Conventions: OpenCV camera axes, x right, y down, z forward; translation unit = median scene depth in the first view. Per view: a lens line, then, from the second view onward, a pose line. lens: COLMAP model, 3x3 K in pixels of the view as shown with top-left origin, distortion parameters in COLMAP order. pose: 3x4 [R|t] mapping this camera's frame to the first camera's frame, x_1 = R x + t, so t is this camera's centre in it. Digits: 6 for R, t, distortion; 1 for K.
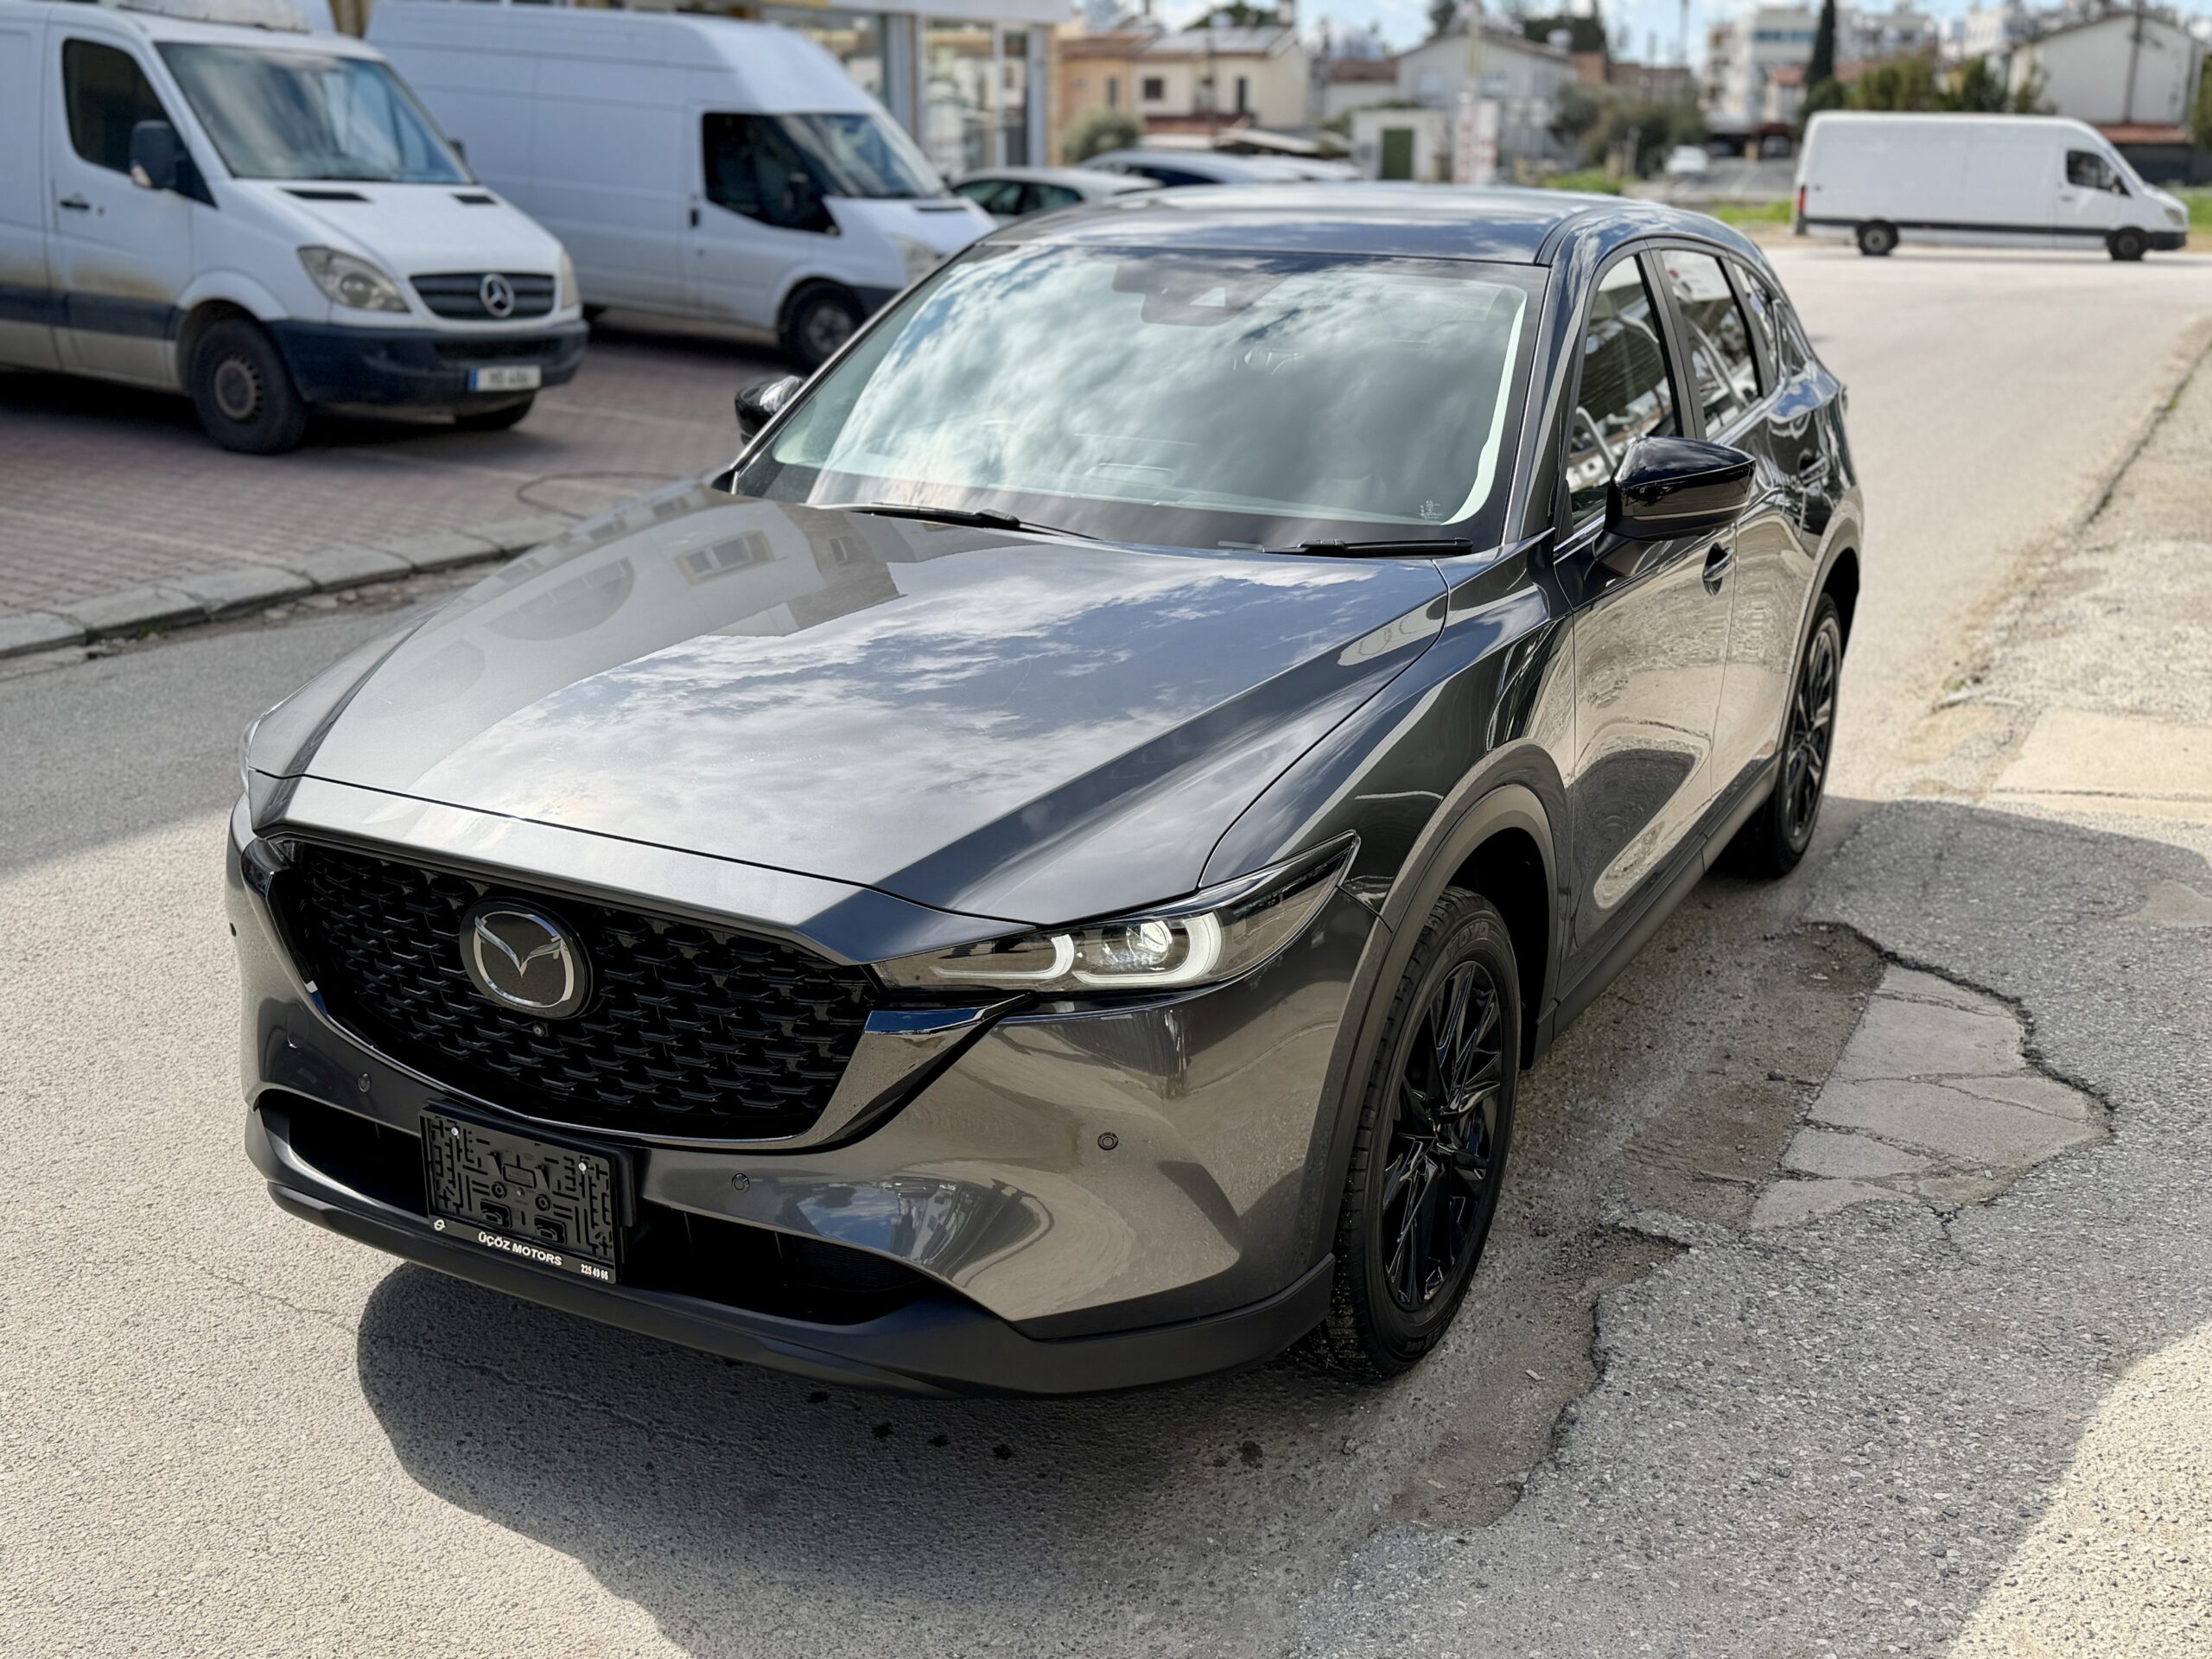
lens RADIAL K [[2126.1, 0, 1106.0], [0, 2126.1, 829.5], [0, 0, 1]] dist [0.190701, -0.404374]
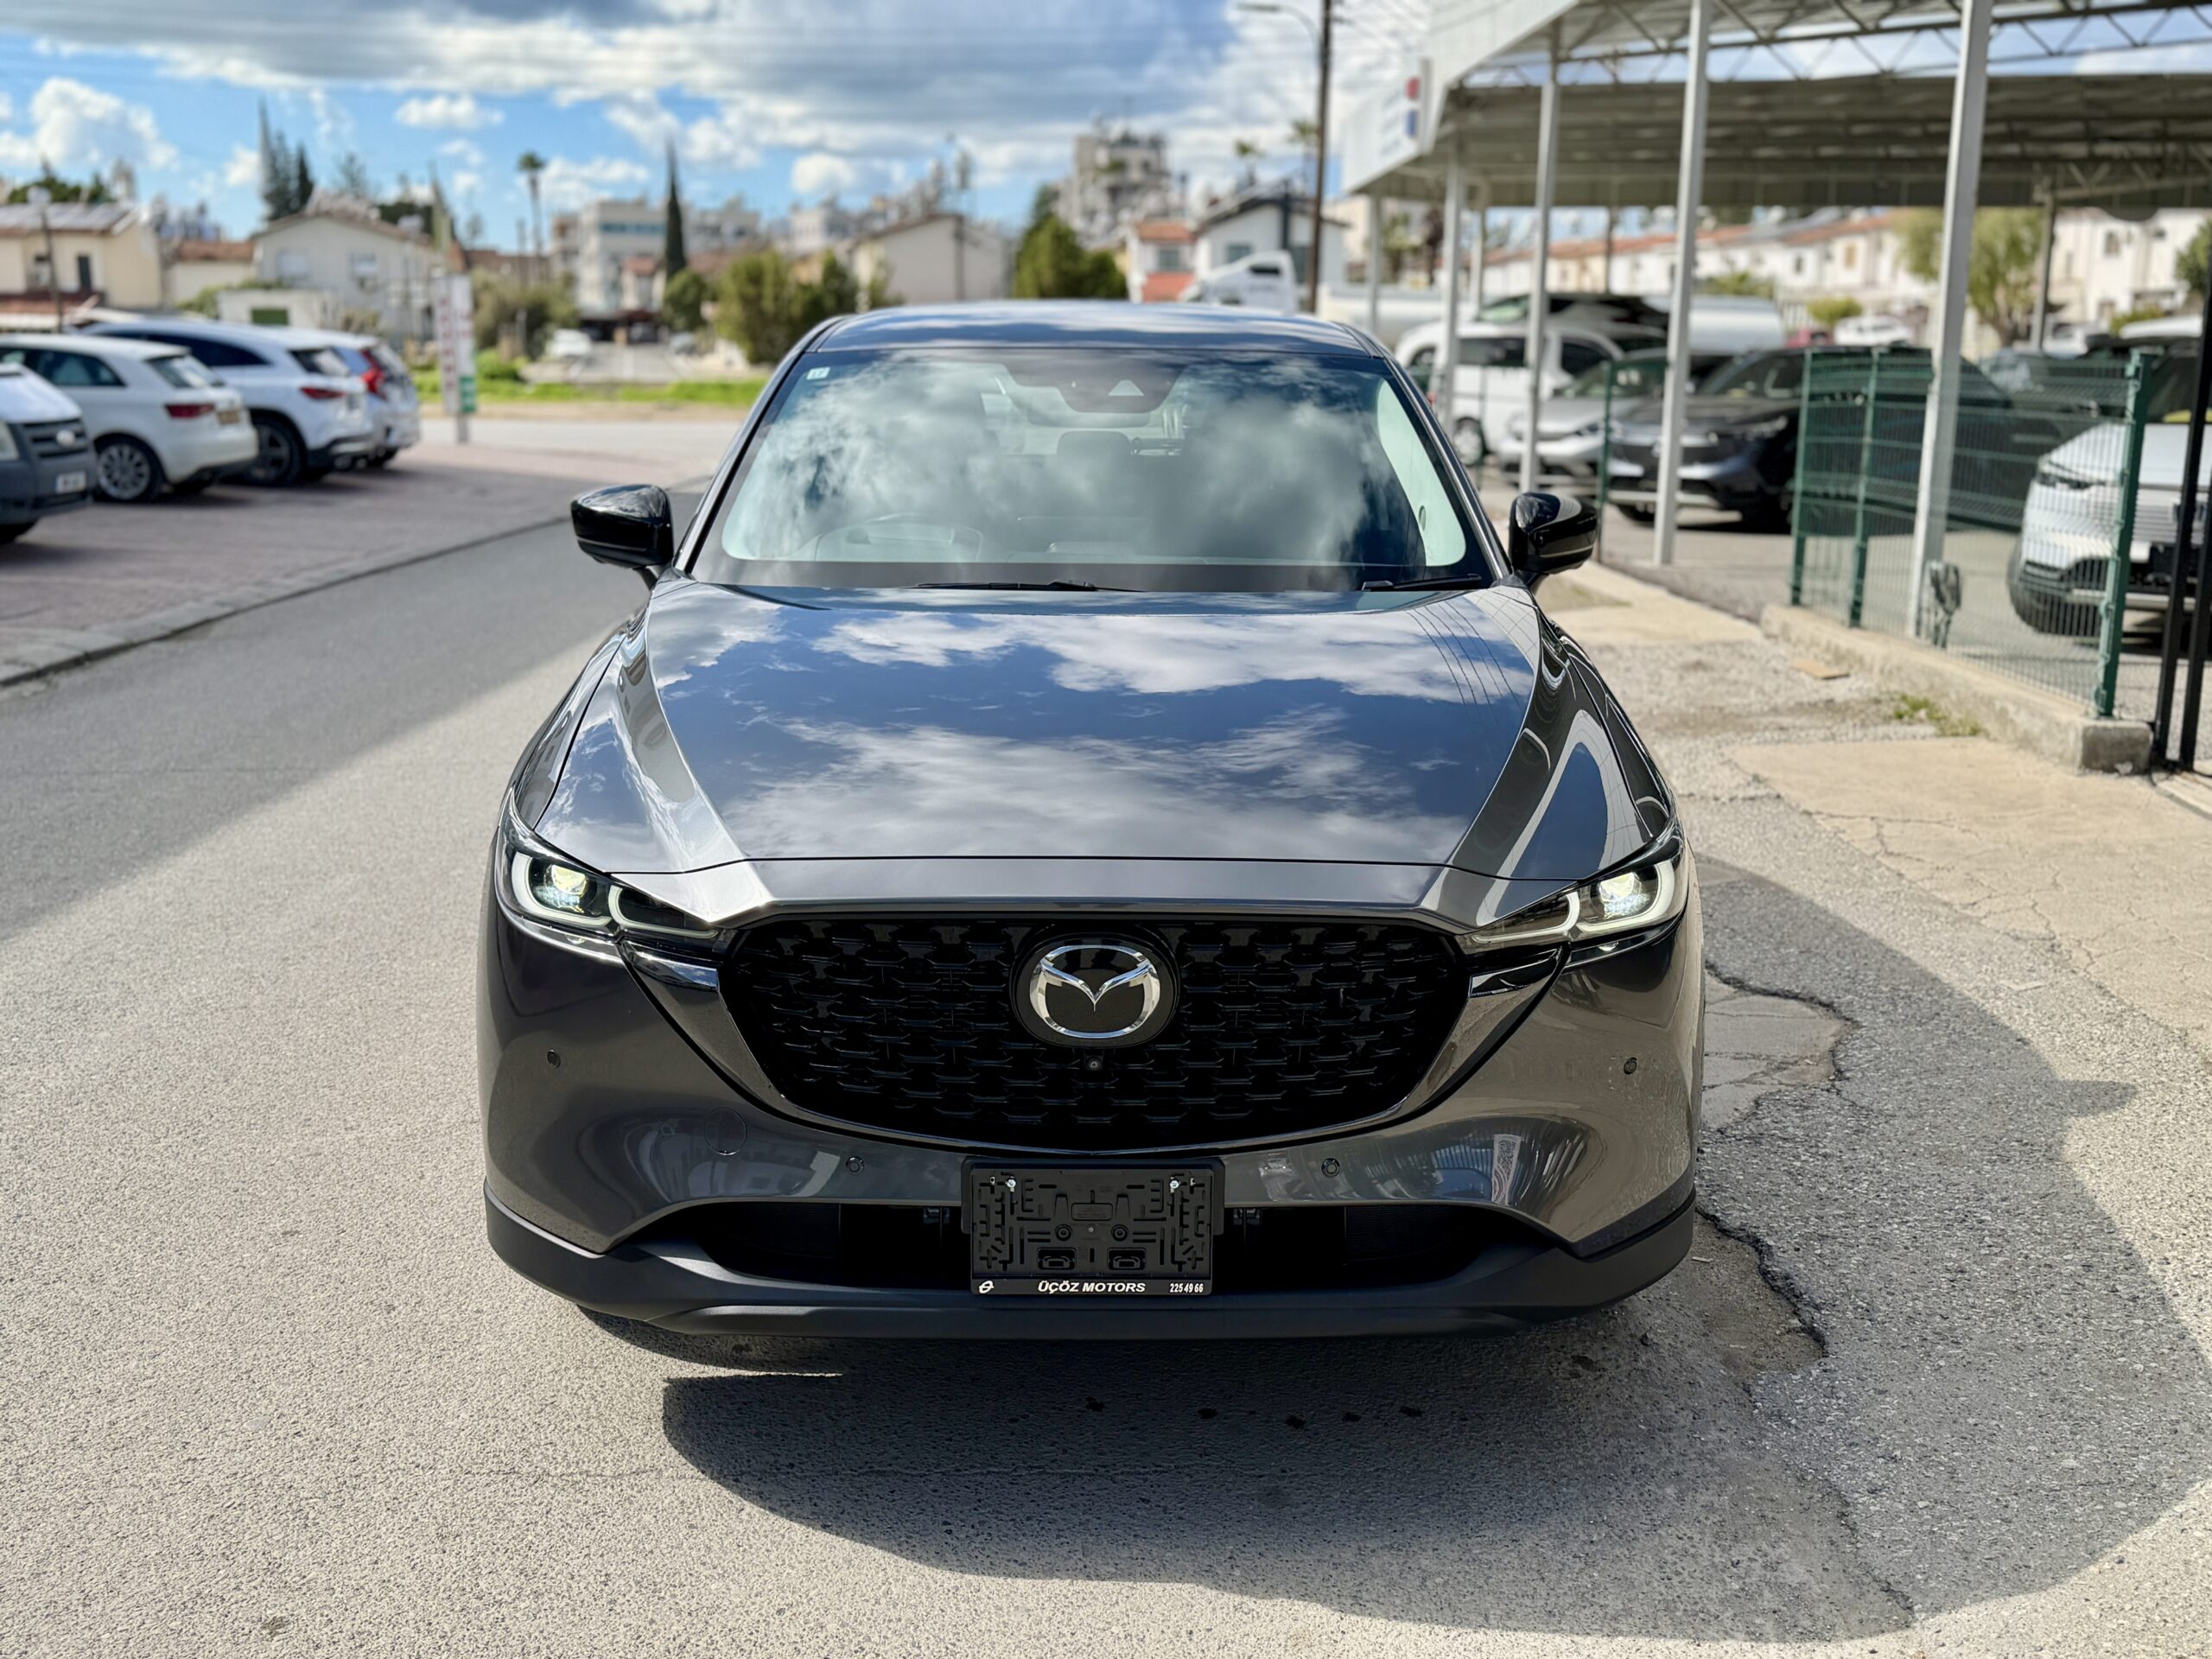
lens RADIAL K [[2126.1, 0, 1106.0], [0, 2126.1, 829.5], [0, 0, 1]] dist [0.190701, -0.404374]
pose [[0.879660, -0.111215, 0.462417, -0.593185], [0.147138, 0.988214, -0.042227, 0.022155], [-0.452271, 0.105184, 0.885656, 0.075087]]
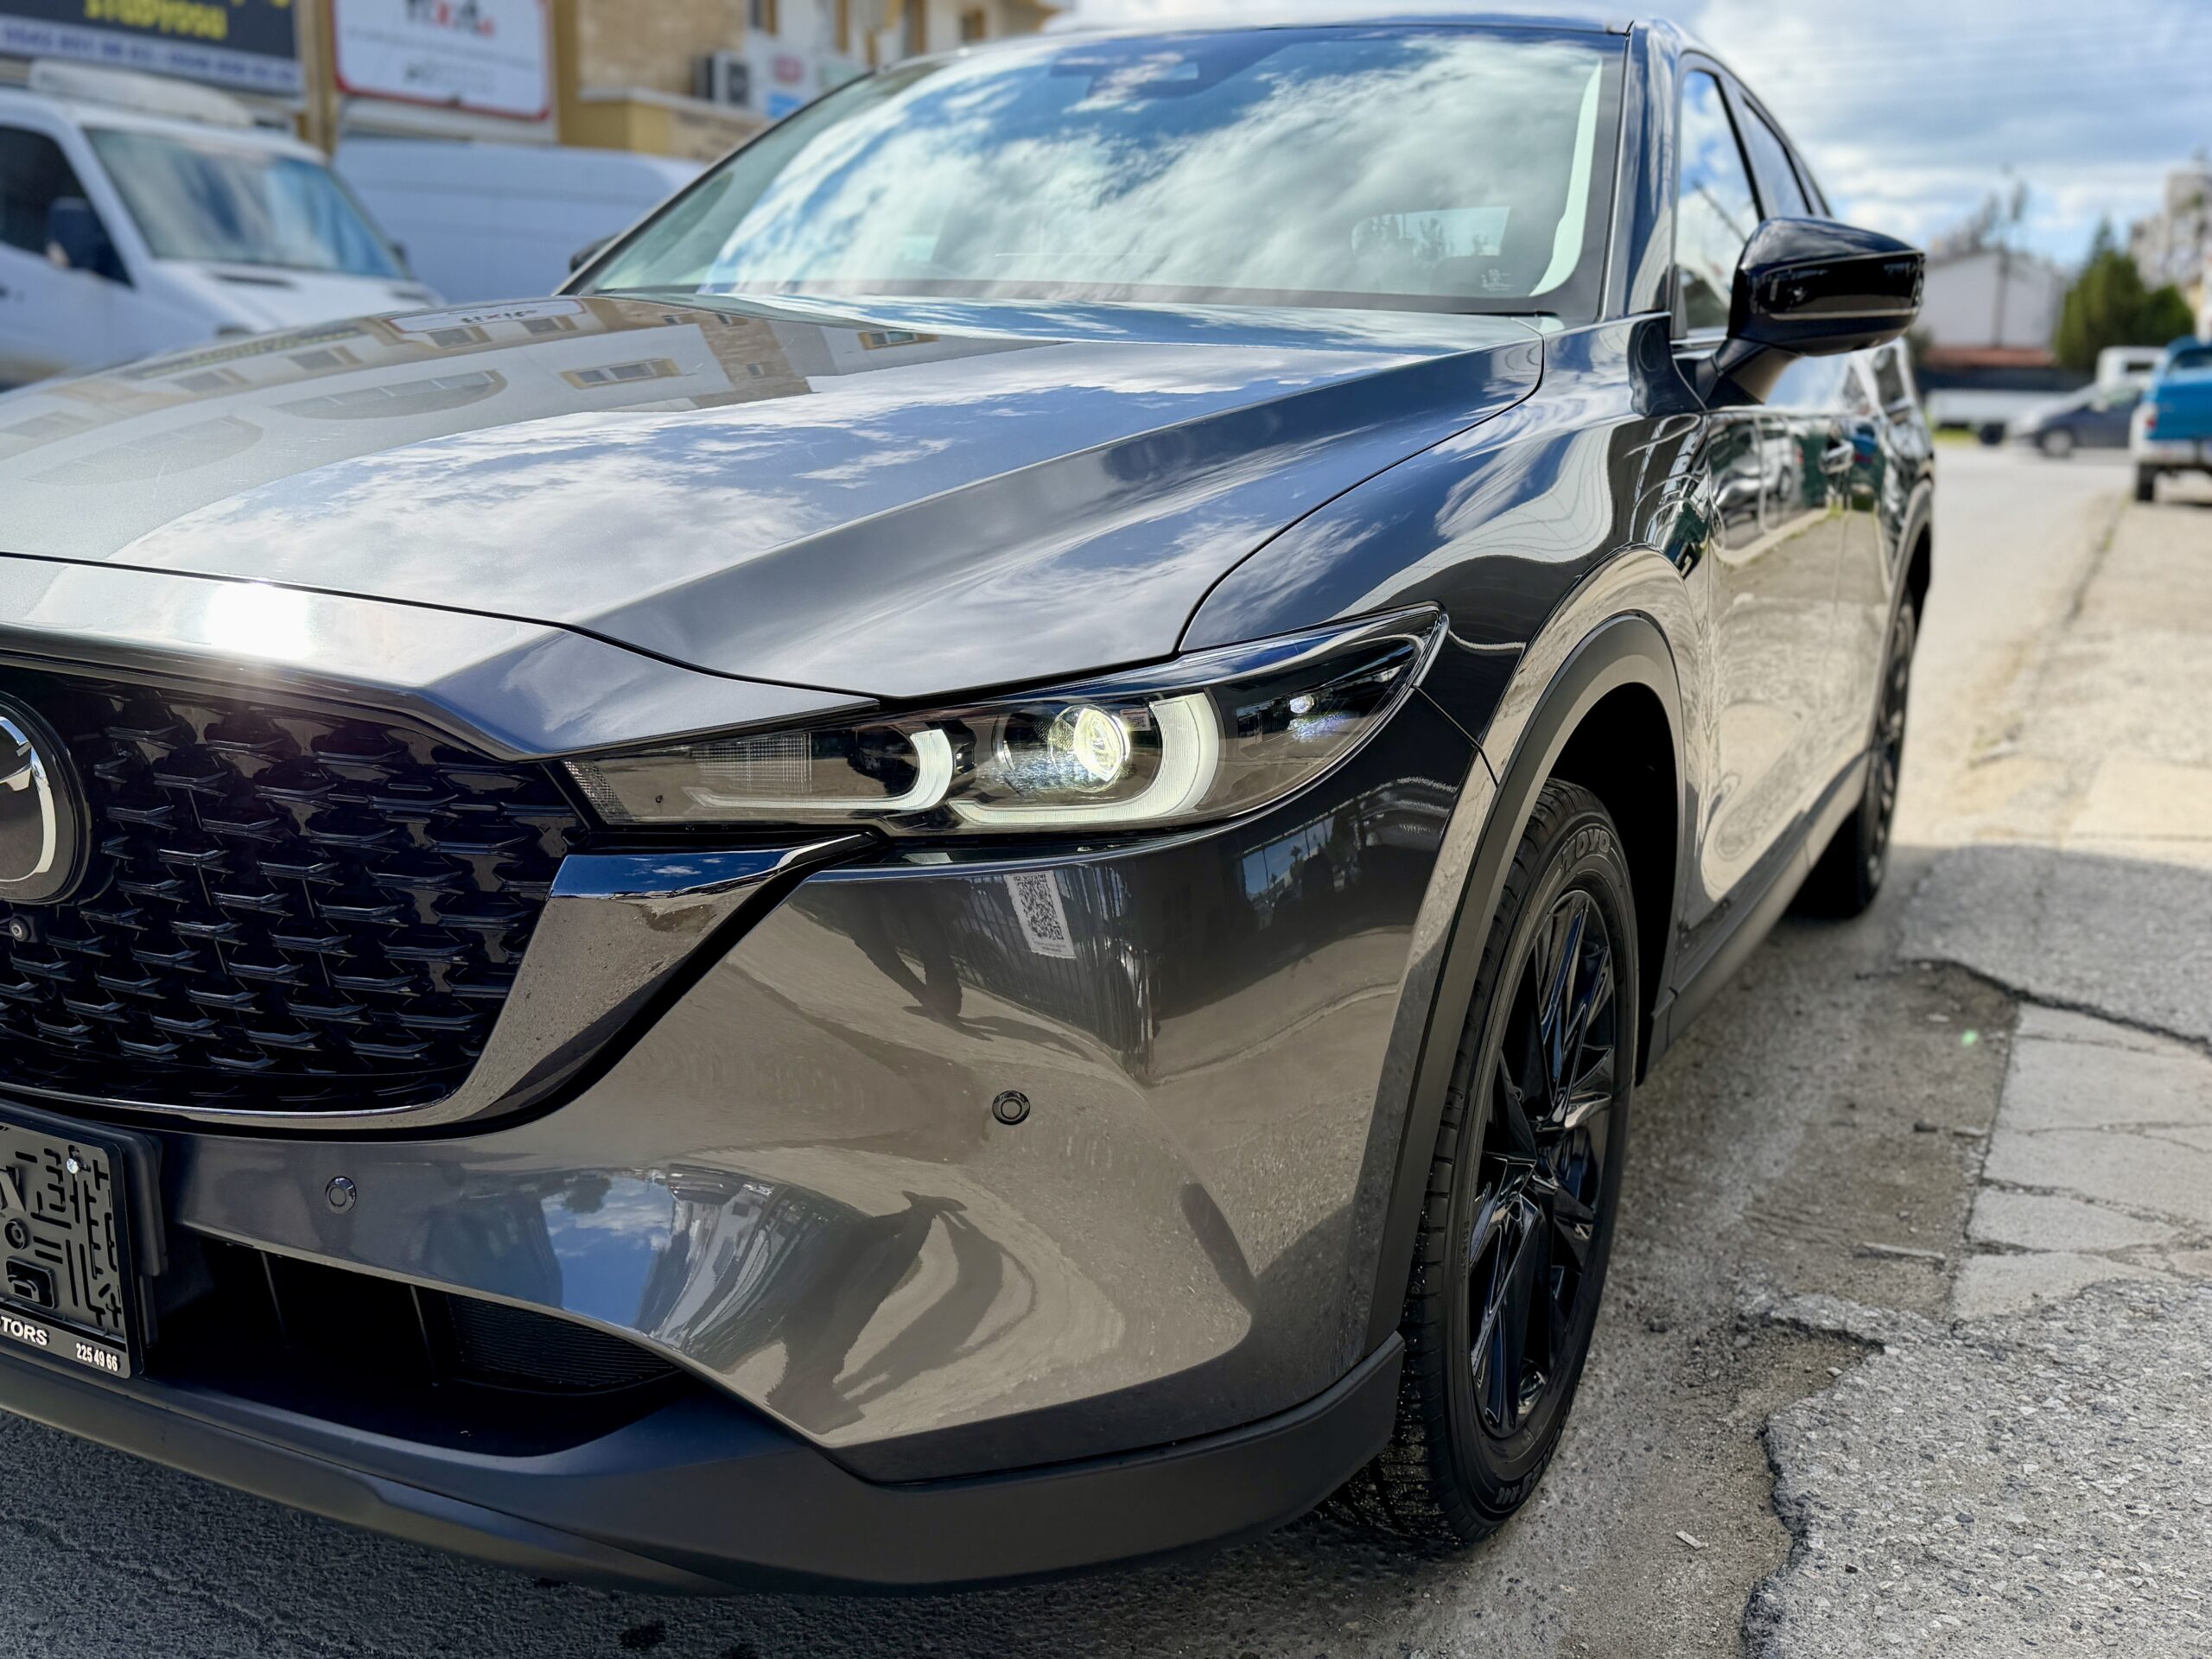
lens RADIAL K [[2027.4, 0, 1106.0], [0, 2027.4, 829.5], [0, 0, 1]] dist [0.069901, -0.125176]
pose [[0.999673, 0.008148, 0.024220, 0.009314], [-0.006167, 0.996714, -0.080767, 0.090584], [-0.024798, 0.080592, 0.996439, 0.373561]]
